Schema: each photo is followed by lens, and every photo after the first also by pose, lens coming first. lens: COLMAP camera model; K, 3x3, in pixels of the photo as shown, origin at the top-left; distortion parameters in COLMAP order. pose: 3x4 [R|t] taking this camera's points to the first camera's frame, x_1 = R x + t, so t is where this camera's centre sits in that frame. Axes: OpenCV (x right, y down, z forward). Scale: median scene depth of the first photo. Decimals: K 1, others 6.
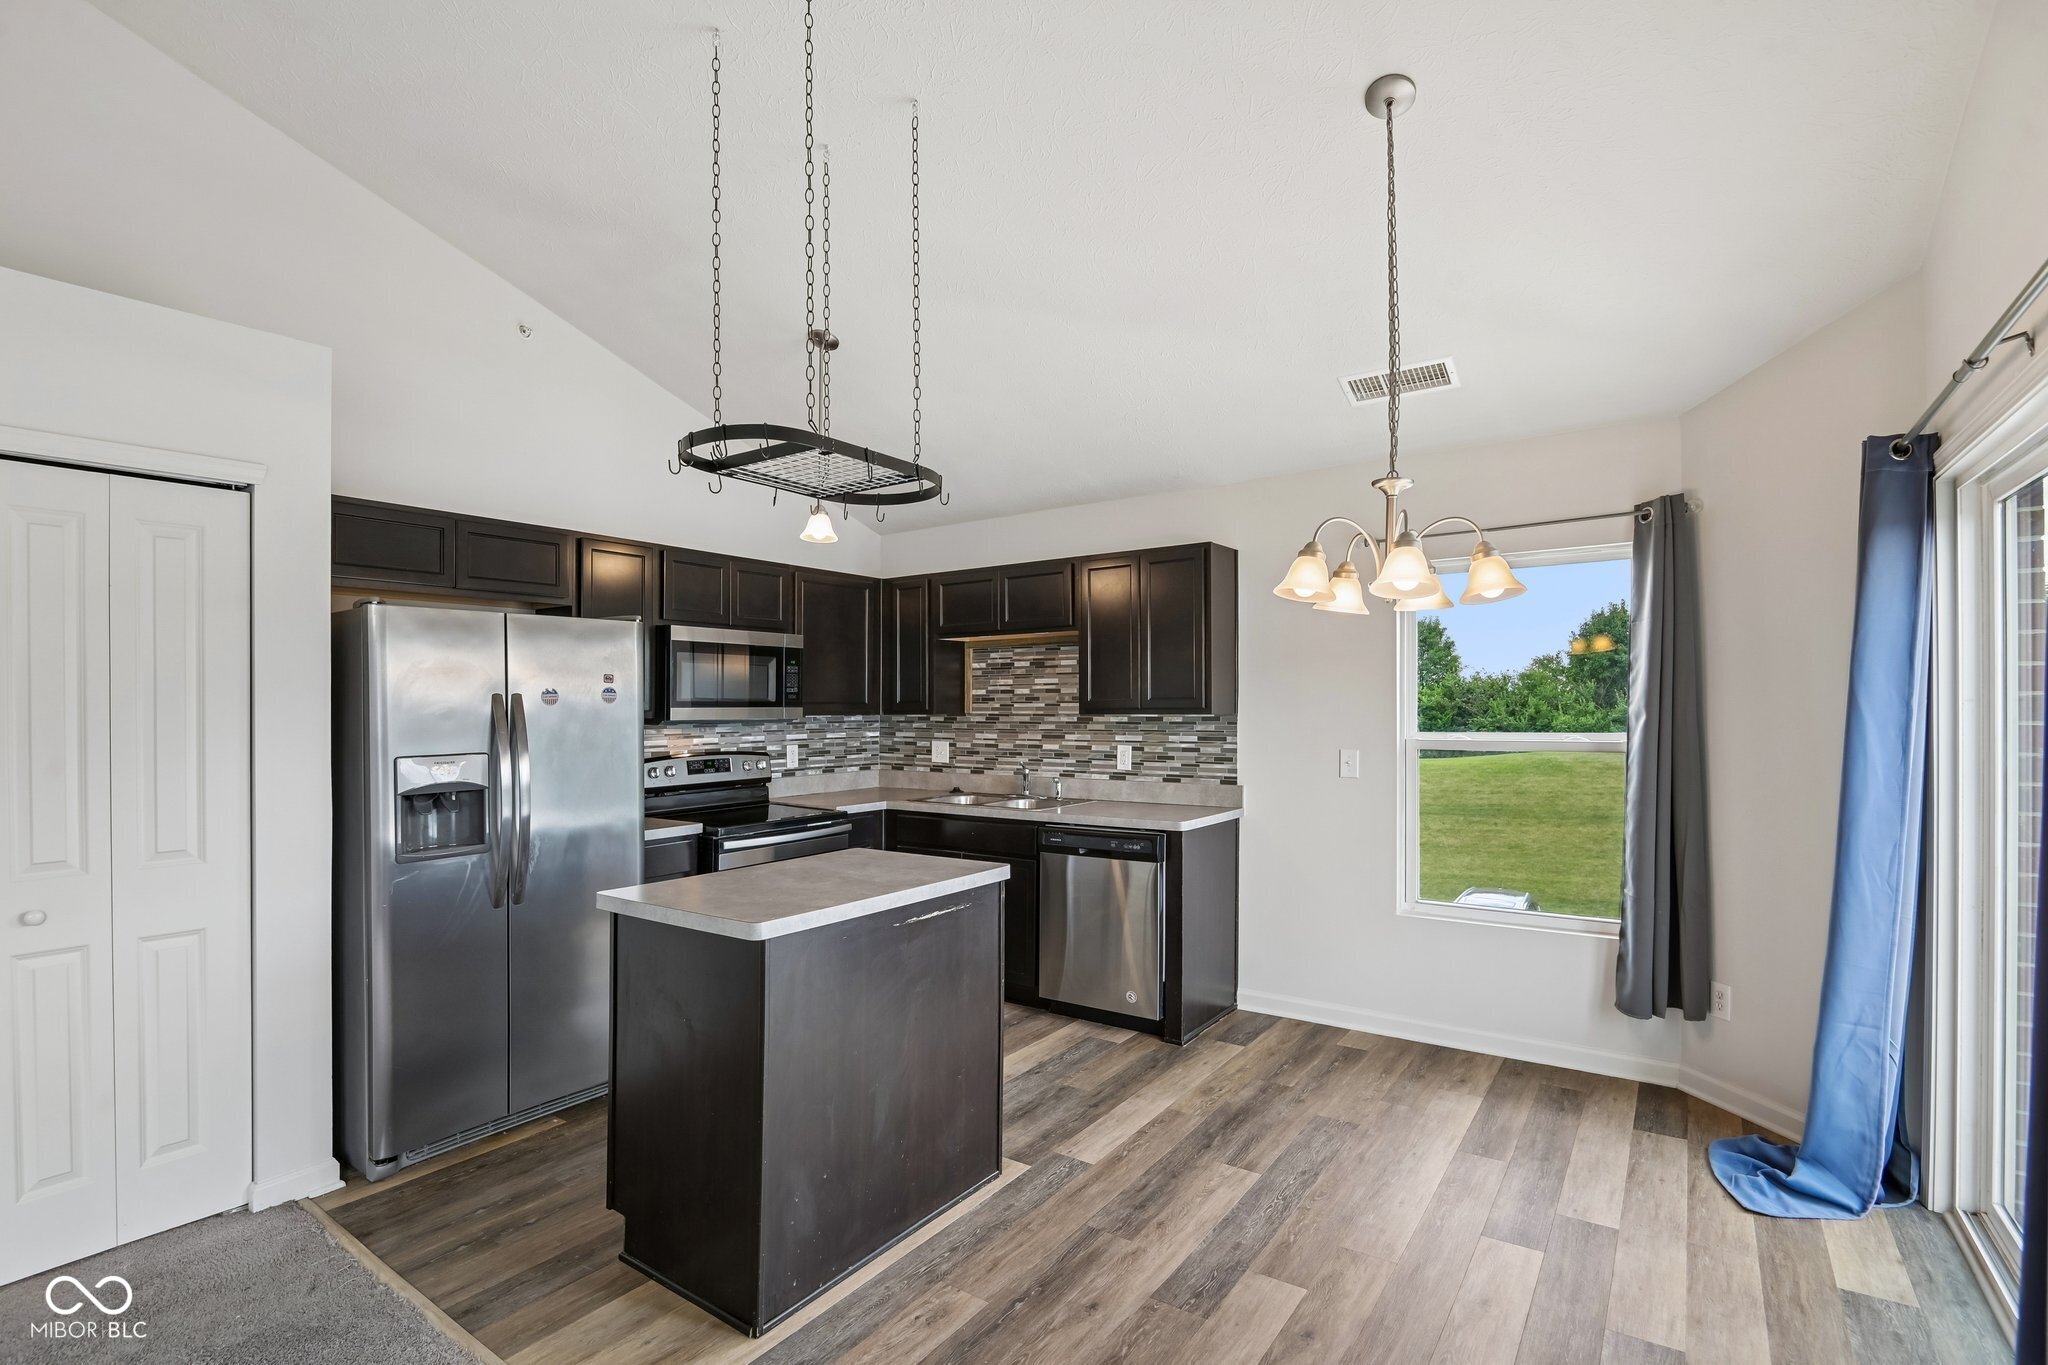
lens RADIAL K [[963.9, 0, 1015.1], [0, 963.9, 705.9], [0, 0, 1]] dist [-0.004302, -0.006639]
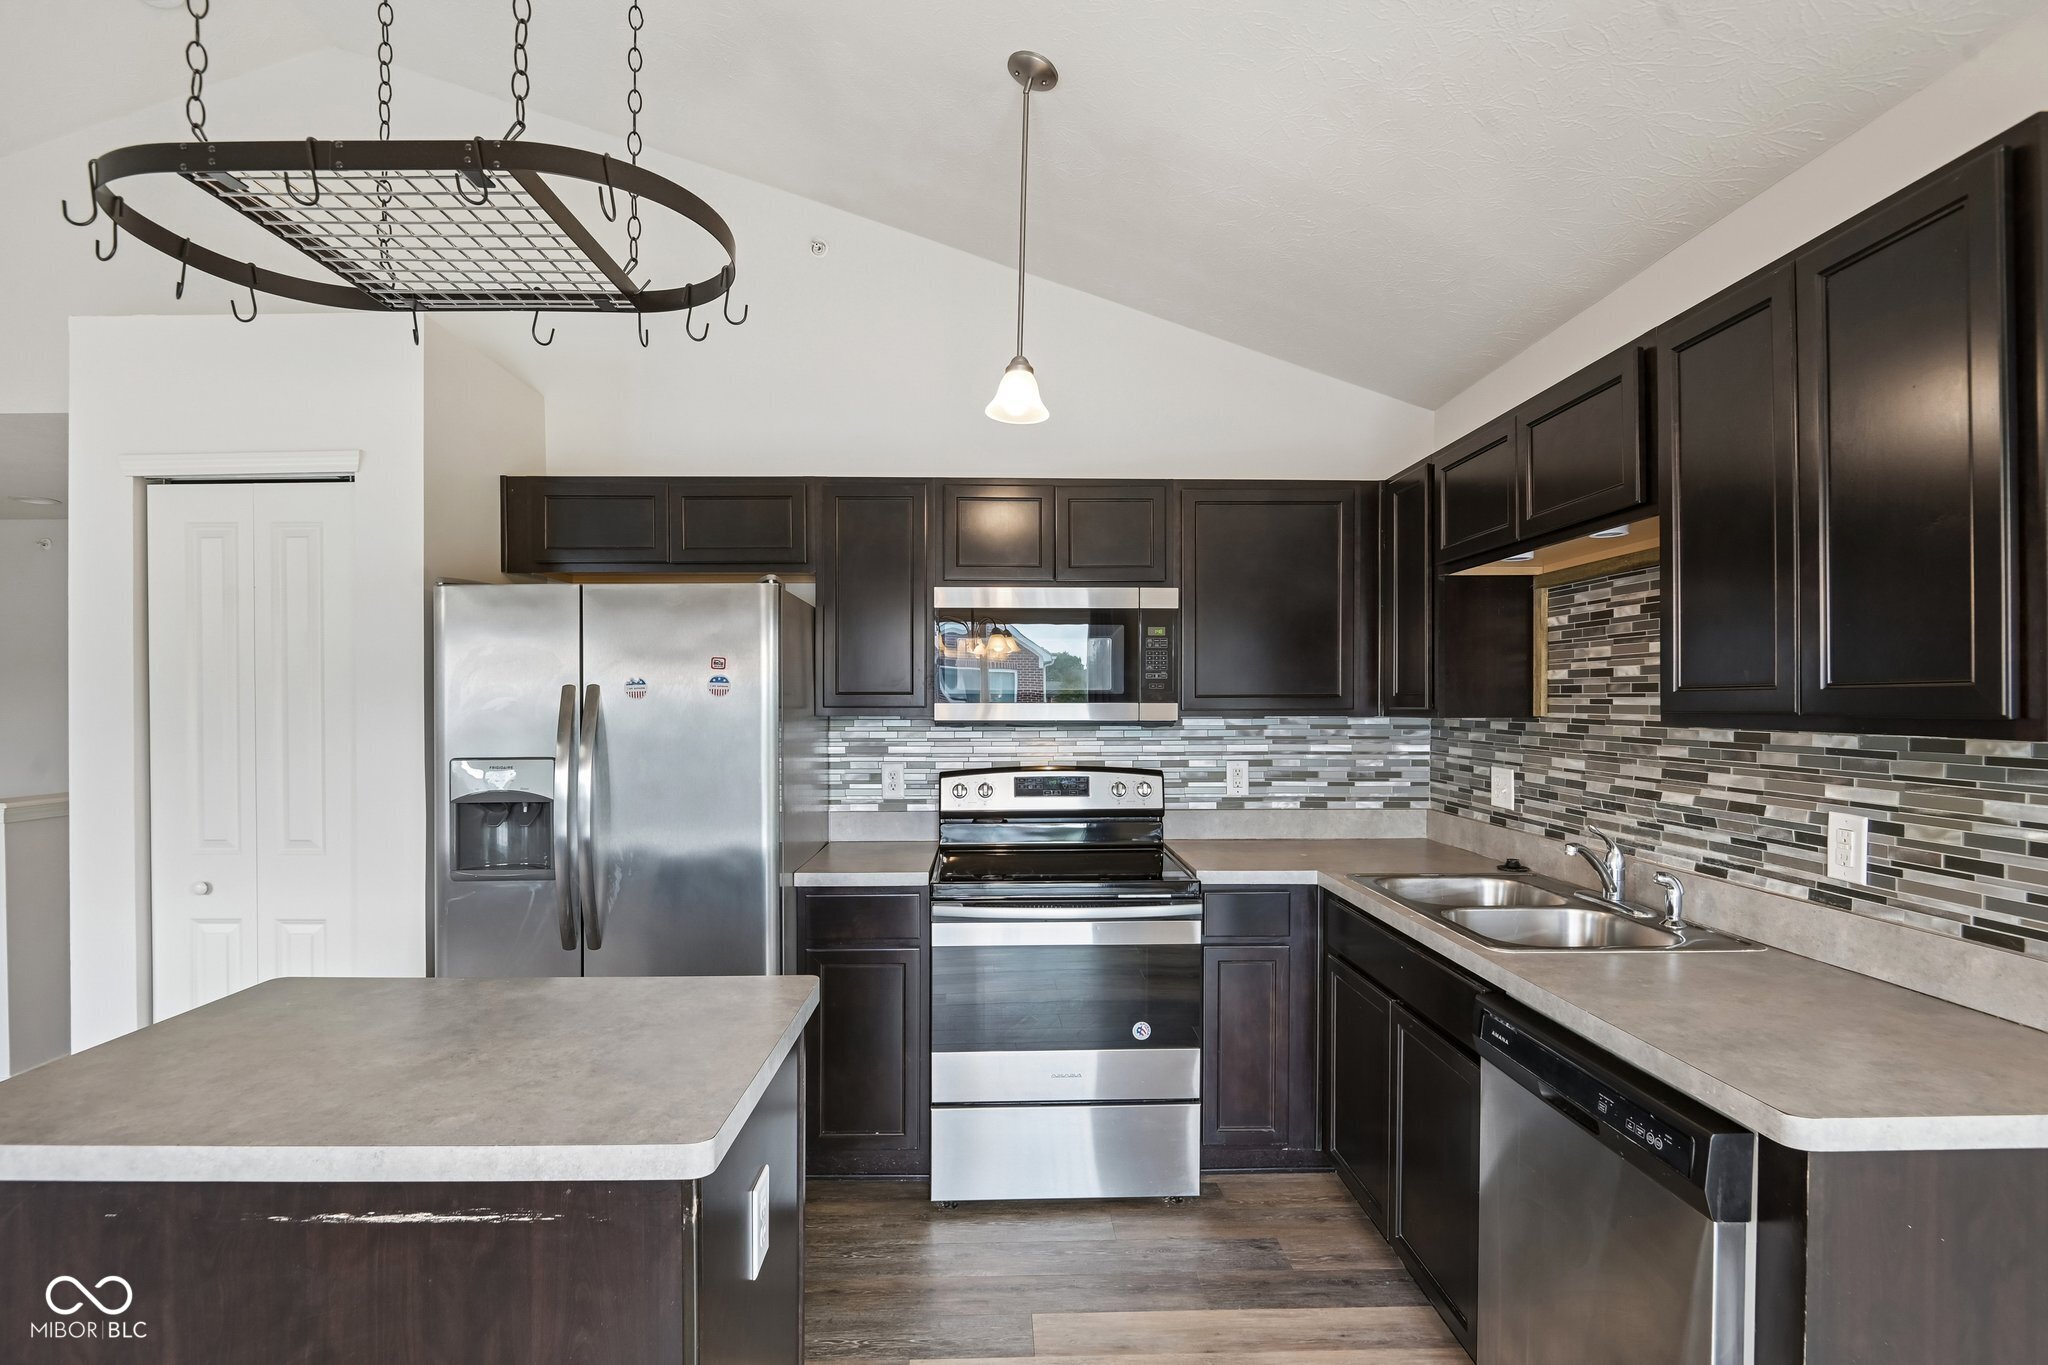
lens RADIAL K [[963.9, 0, 999.0], [0, 963.9, 698.6], [0, 0, 1]] dist [-0.004302, -0.006639]
pose [[0.588841, 0.003898, -0.808240, 0.221787], [-0.002313, 0.999992, 0.003138, -0.003150], [0.808246, 0.000022, 0.588845, 0.542431]]
